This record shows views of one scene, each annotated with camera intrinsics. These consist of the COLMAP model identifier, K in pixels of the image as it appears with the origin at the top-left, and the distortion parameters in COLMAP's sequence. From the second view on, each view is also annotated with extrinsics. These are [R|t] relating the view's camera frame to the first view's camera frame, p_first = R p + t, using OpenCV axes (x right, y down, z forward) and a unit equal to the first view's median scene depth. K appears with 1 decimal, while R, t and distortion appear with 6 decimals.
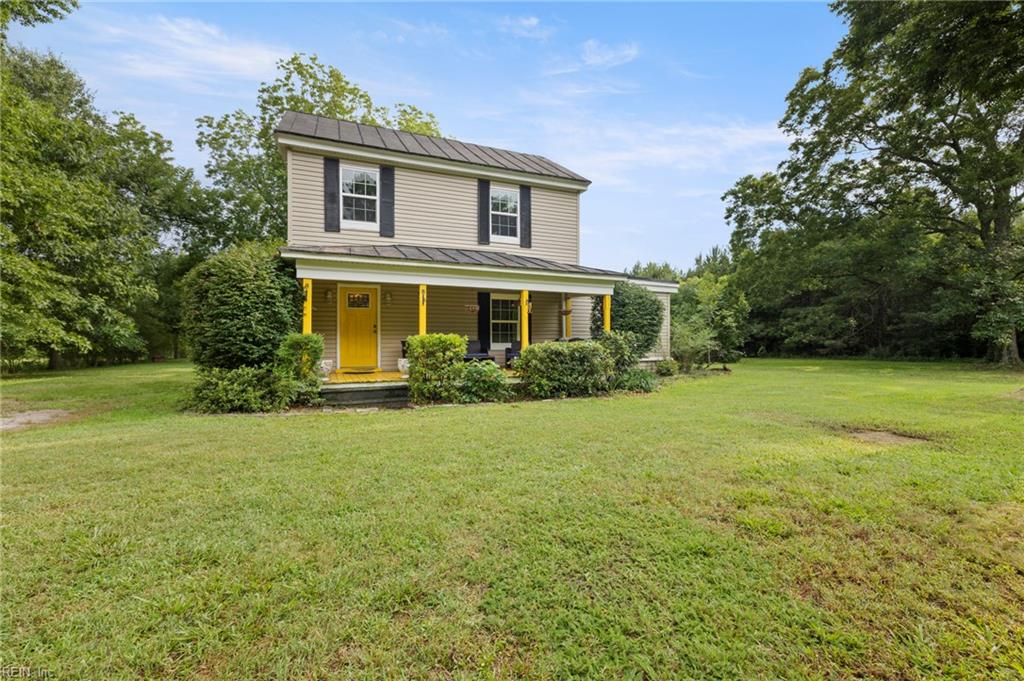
lens RADIAL K [[431.7, 0, 513.5], [0, 431.7, 343.3], [0, 0, 1]] dist [0.000473, 0.000094]
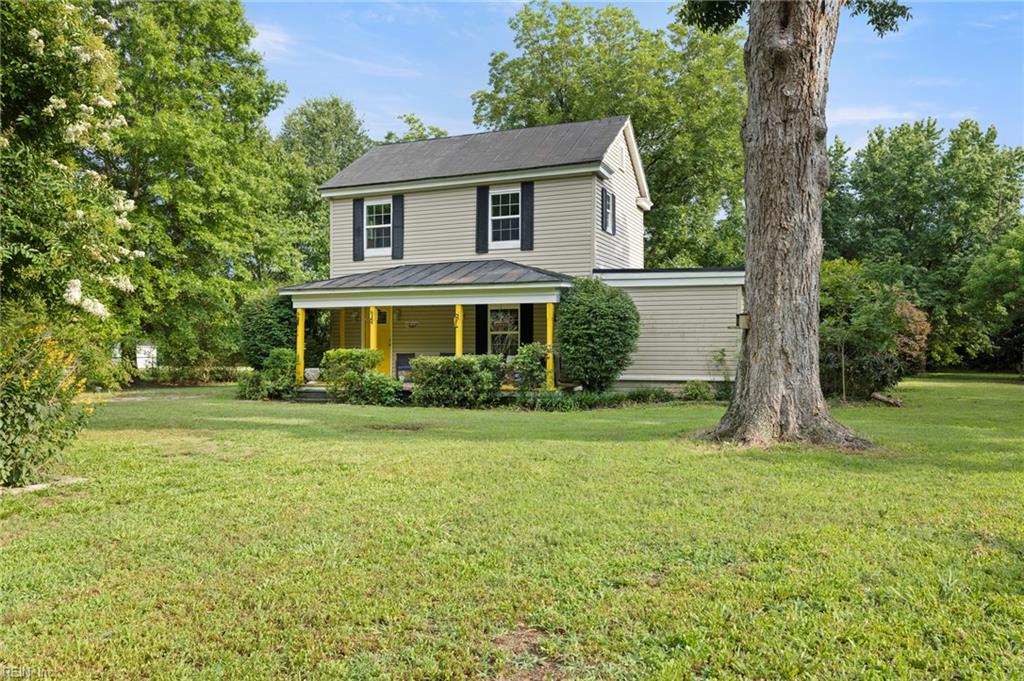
lens RADIAL K [[796.8, 0, 511.8], [0, 796.8, 339.9], [0, 0, 1]] dist [-0.008875, -0.001377]
pose [[0.705523, -0.007620, -0.708647, 1.364099], [-0.001098, 0.999929, -0.011845, -0.015972], [0.708687, 0.009135, 0.705464, -0.228681]]
